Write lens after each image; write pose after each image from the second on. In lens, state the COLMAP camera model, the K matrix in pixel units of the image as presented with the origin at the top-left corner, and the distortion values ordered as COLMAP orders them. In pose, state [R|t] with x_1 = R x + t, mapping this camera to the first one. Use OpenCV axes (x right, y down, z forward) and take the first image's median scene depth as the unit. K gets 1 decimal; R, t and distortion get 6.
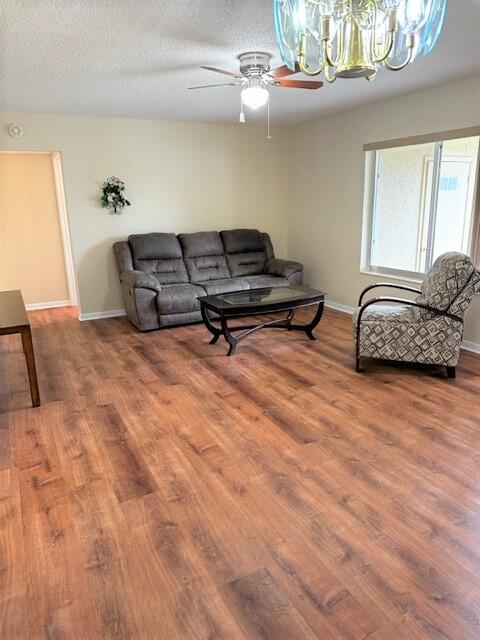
lens RADIAL K [[447.2, 0, 239.5], [0, 447.2, 321.6], [0, 0, 1]] dist [0.056805, -0.067612]
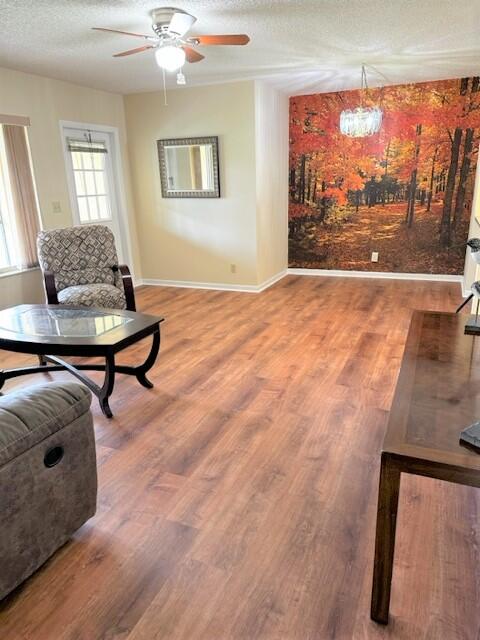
lens RADIAL K [[447.2, 0, 239.1], [0, 447.2, 325.8], [0, 0, 1]] dist [0.056805, -0.067612]
pose [[-0.630885, -0.195293, 0.750896, -0.773526], [0.252411, 0.863497, 0.436648, -0.353586], [-0.733671, 0.465009, -0.495474, 1.441090]]
